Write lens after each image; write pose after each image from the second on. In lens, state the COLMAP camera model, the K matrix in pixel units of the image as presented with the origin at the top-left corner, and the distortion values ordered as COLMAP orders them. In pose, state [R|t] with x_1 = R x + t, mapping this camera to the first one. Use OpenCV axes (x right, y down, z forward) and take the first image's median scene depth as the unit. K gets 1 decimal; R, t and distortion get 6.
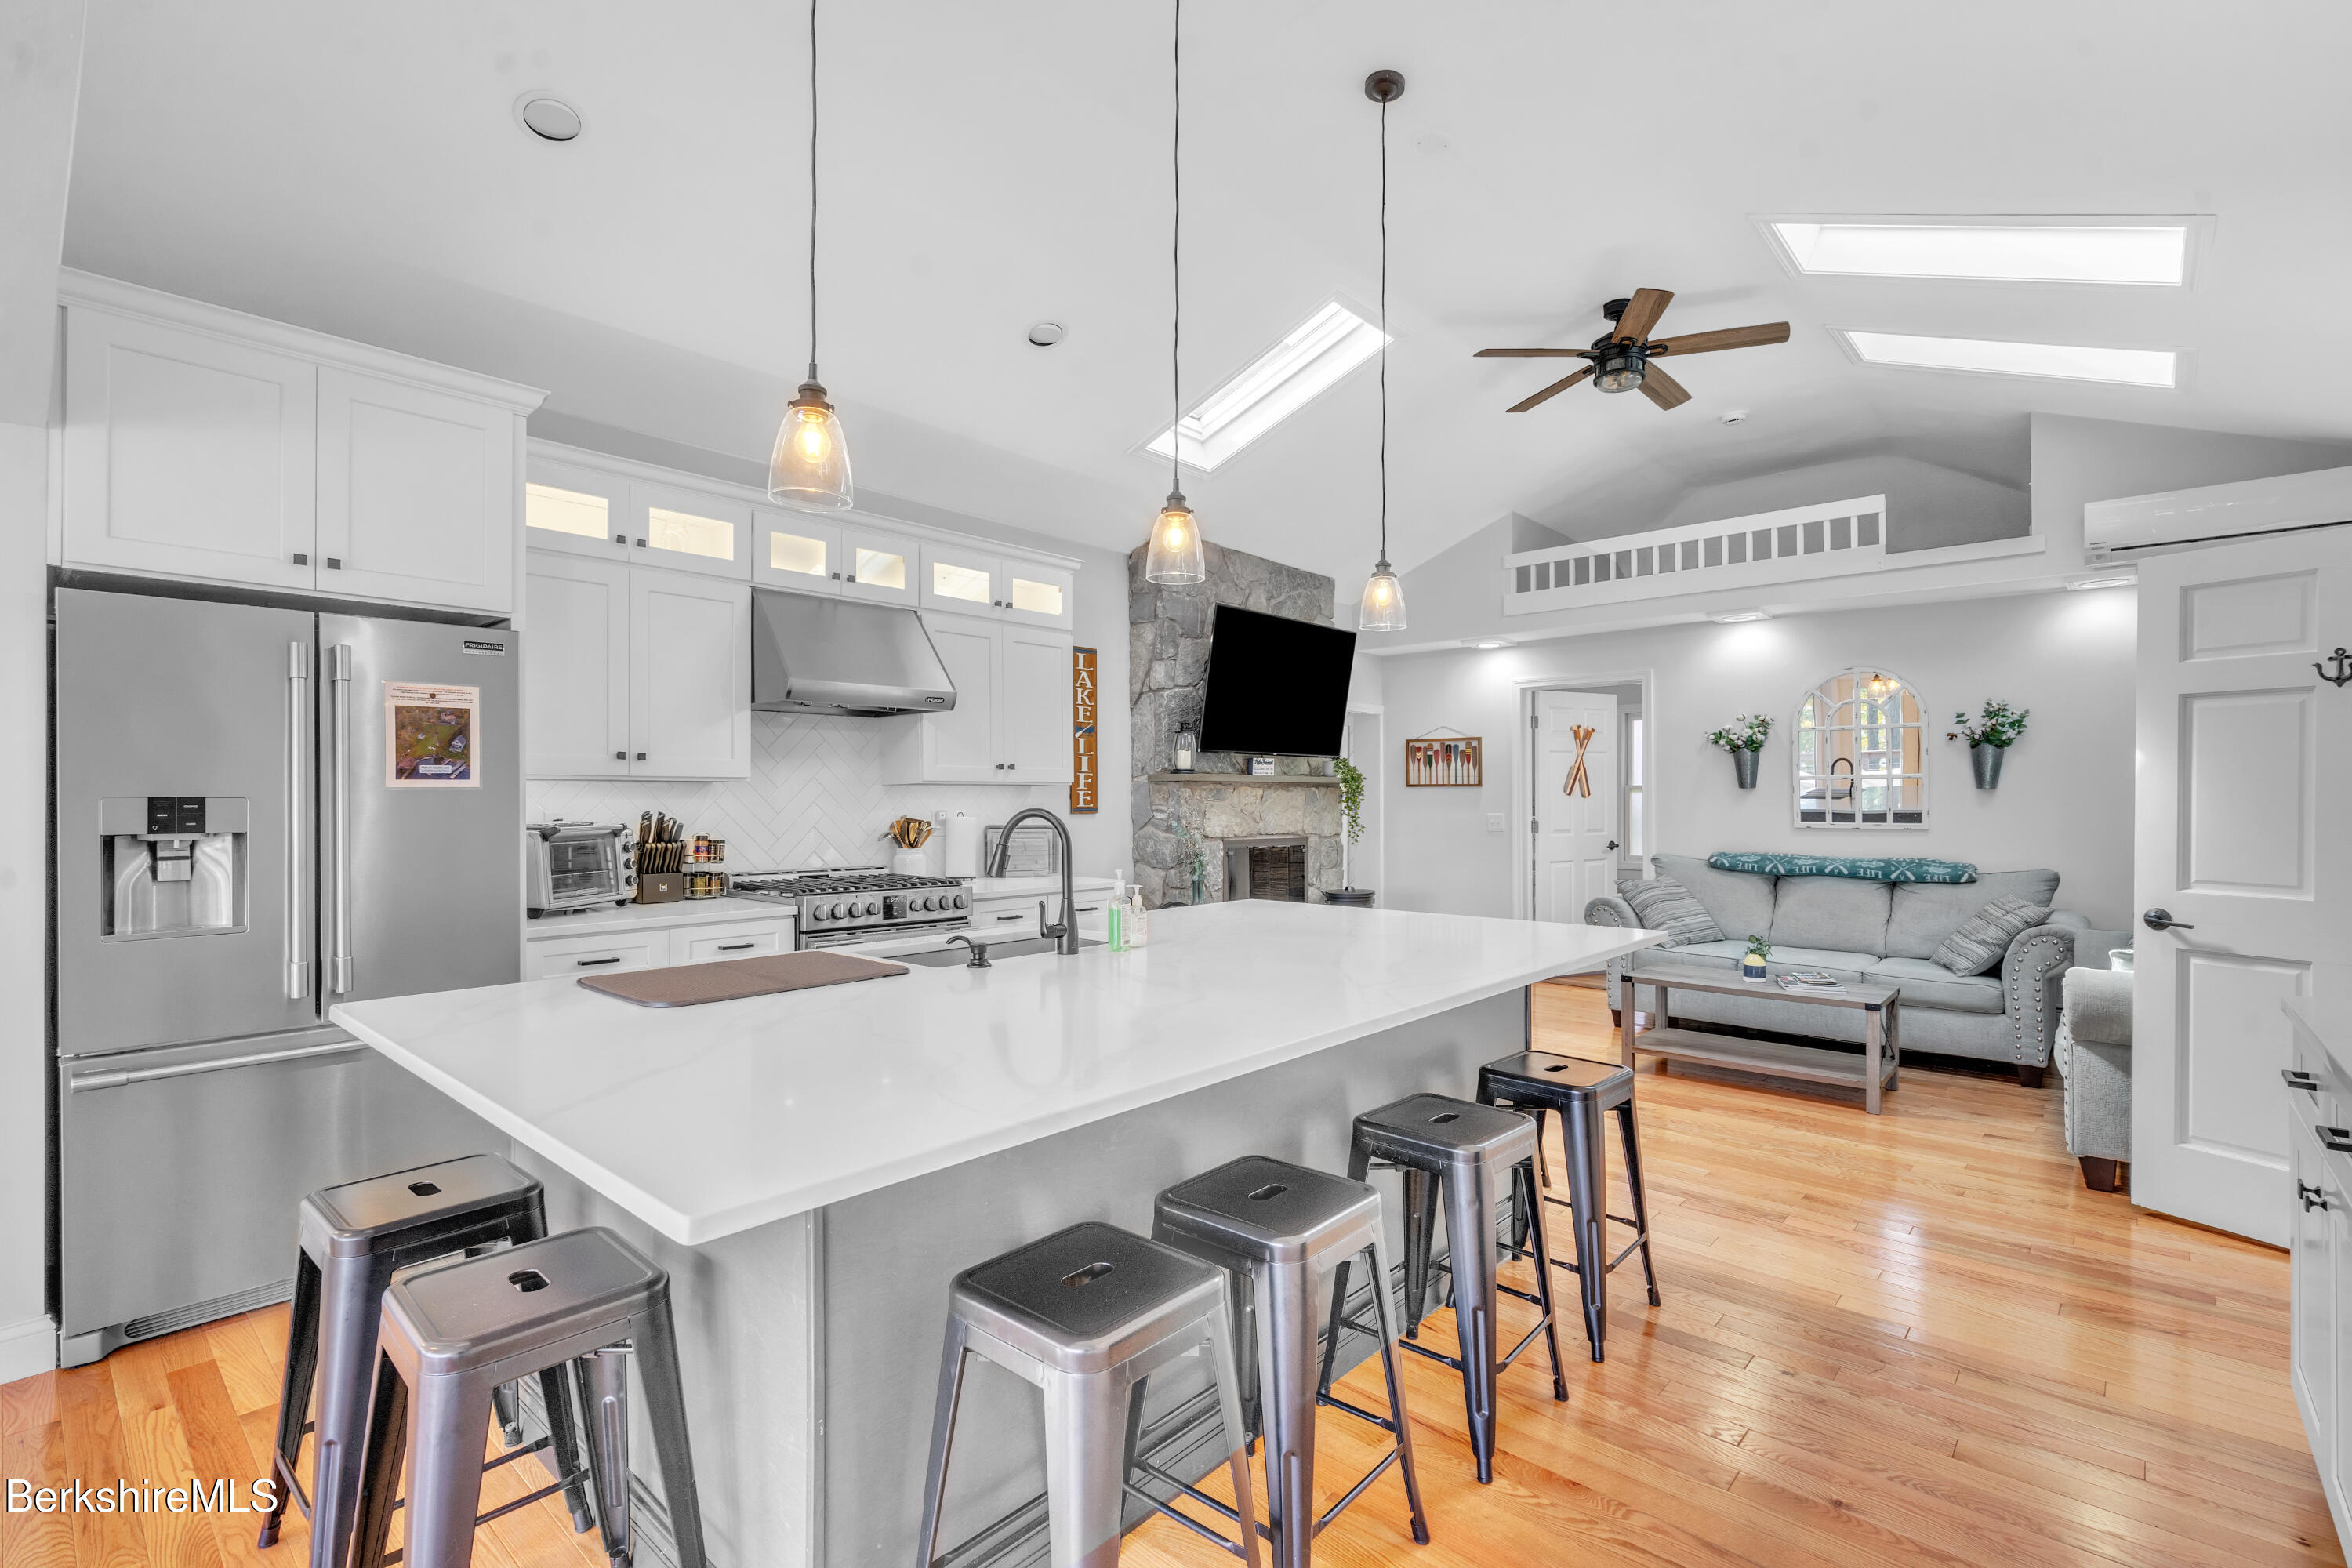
lens RADIAL K [[1070.3, 0, 1175.0], [0, 1070.3, 794.4], [0, 0, 1]] dist [-0.005156, 0.001982]
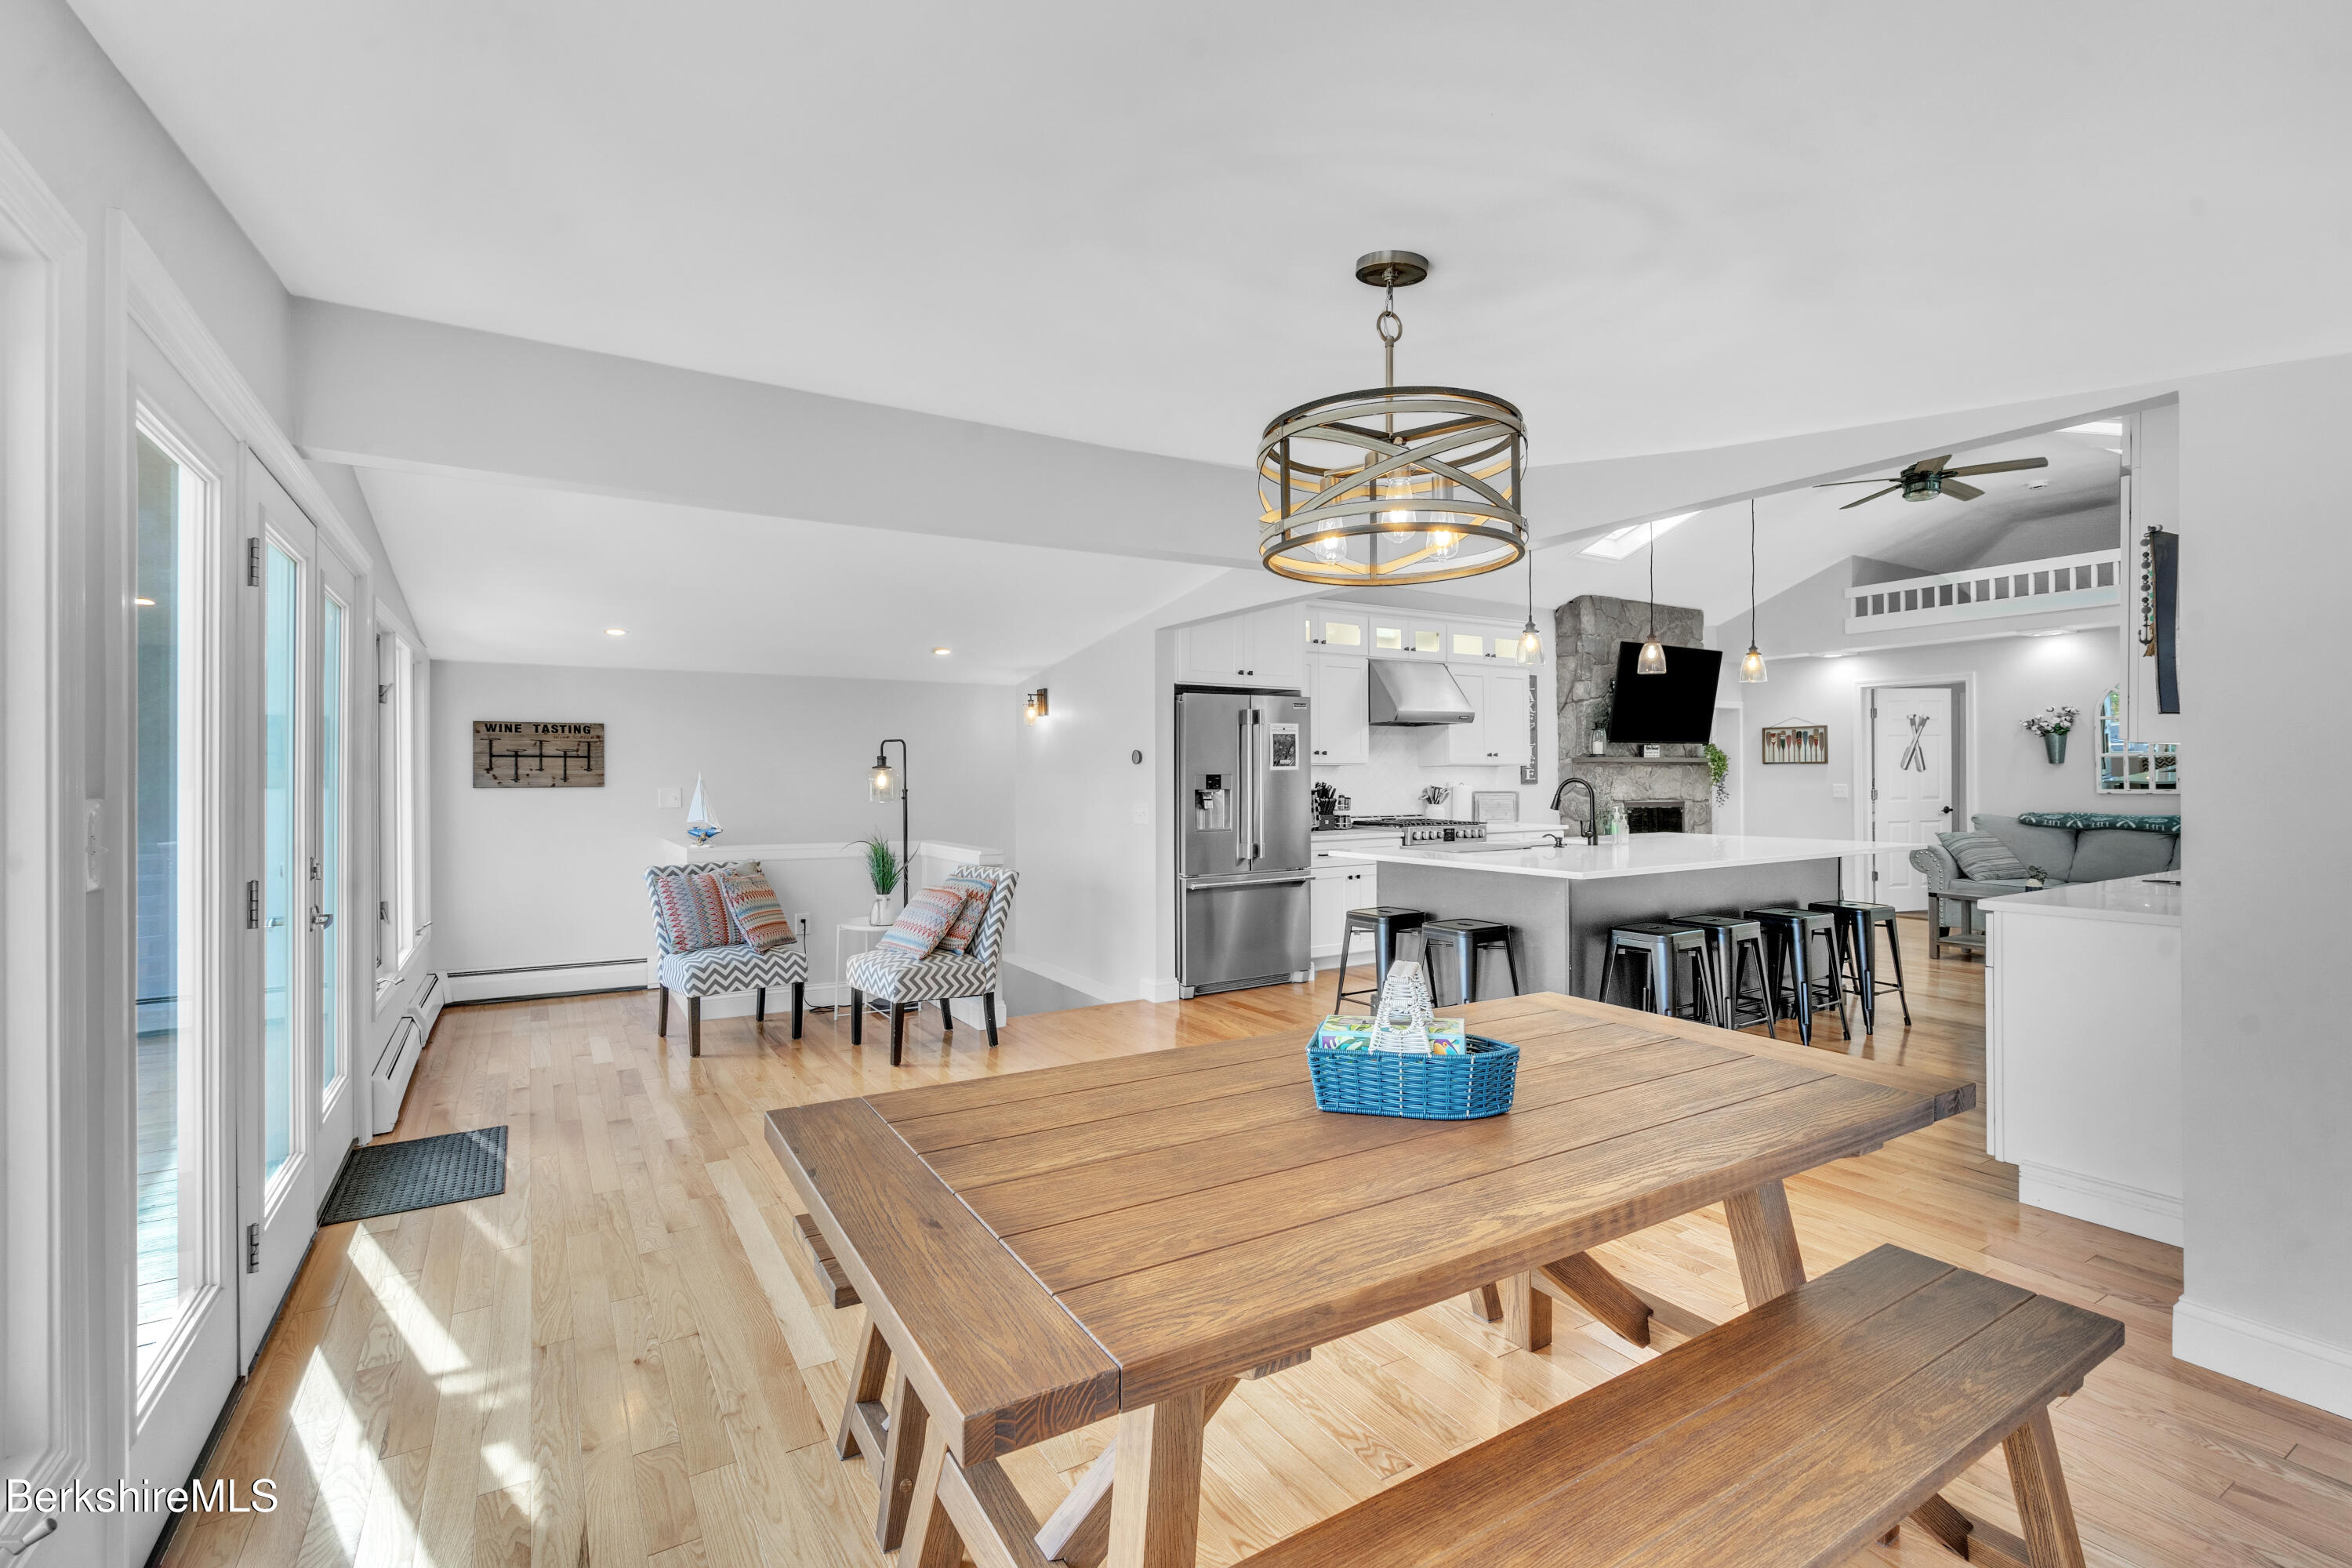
lens RADIAL K [[1070.3, 0, 1168.9], [0, 1070.3, 777.6], [0, 0, 1]] dist [-0.005156, 0.001982]
pose [[0.958493, -0.004253, -0.285085, -0.142096], [0.005713, 0.999974, 0.004290, -0.000636], [0.285060, -0.005741, 0.958493, -0.608063]]
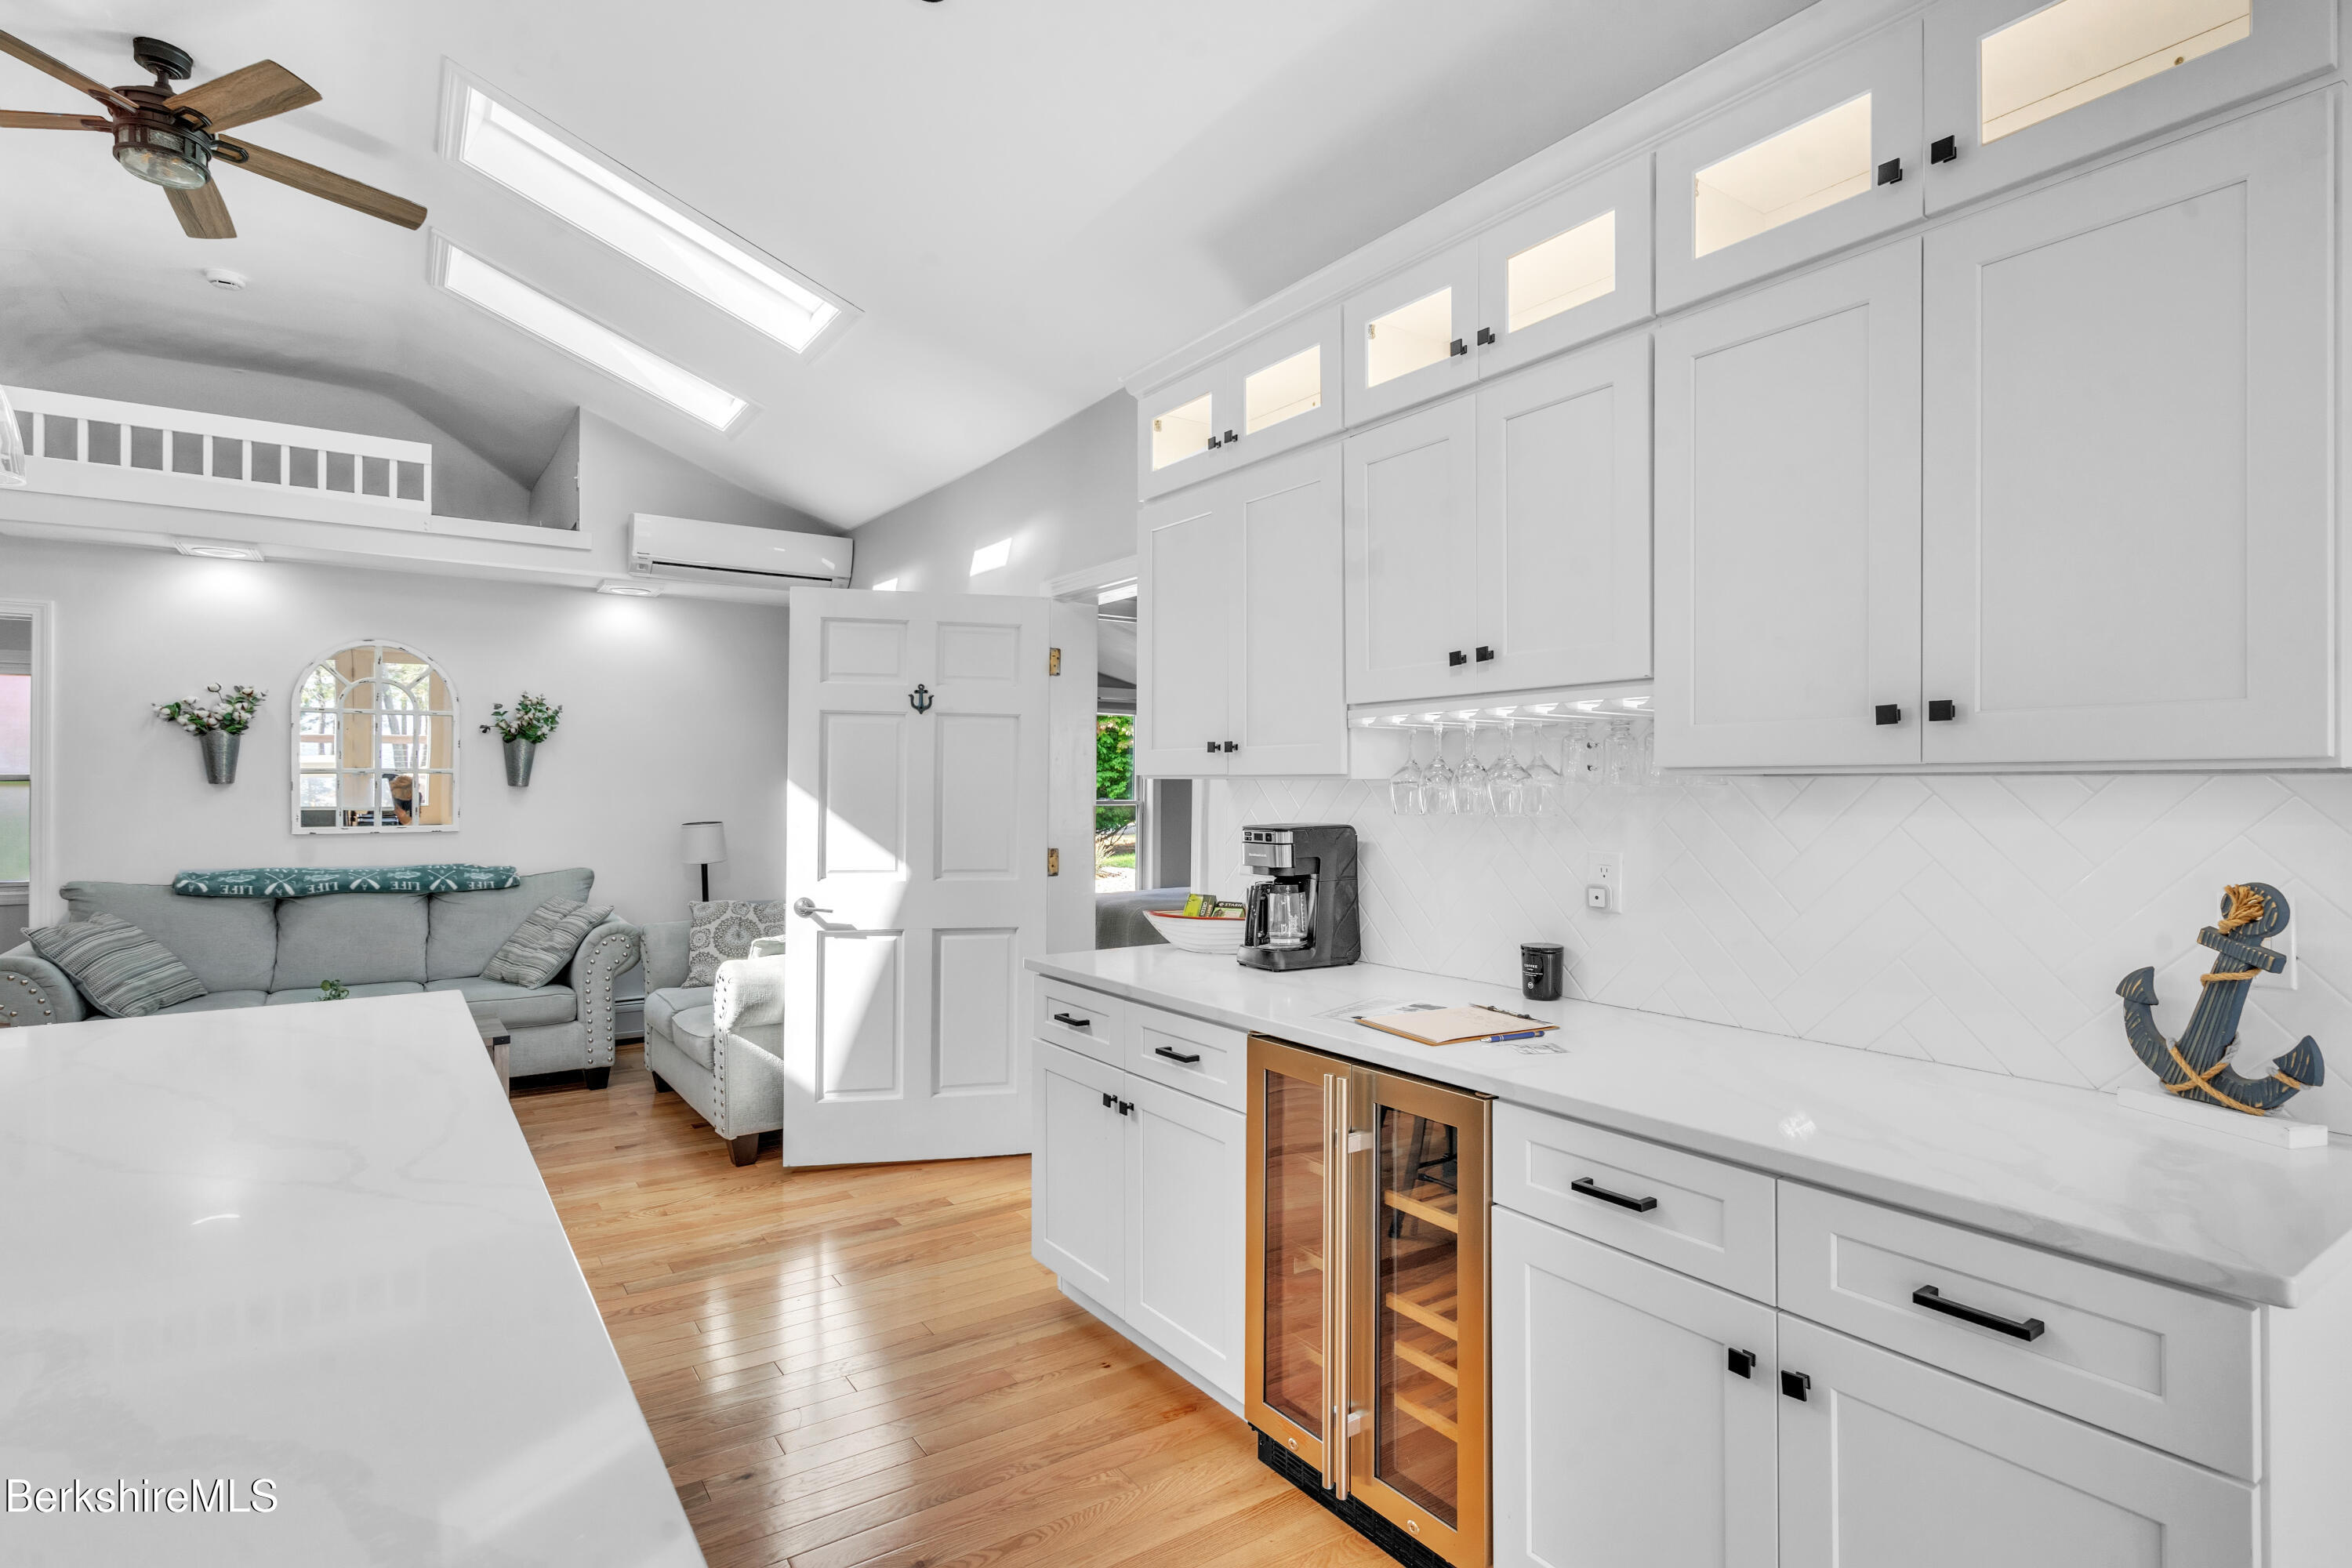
lens RADIAL K [[1196.4, 0, 1168.7], [0, 1196.4, 776.3], [0, 0, 1]] dist [0.015923, 0.003860]
pose [[0.250943, 0.008648, 0.967963, -0.121364], [-0.004202, 0.999960, -0.007845, -0.007601], [-0.967993, -0.002099, 0.250969, 0.171472]]
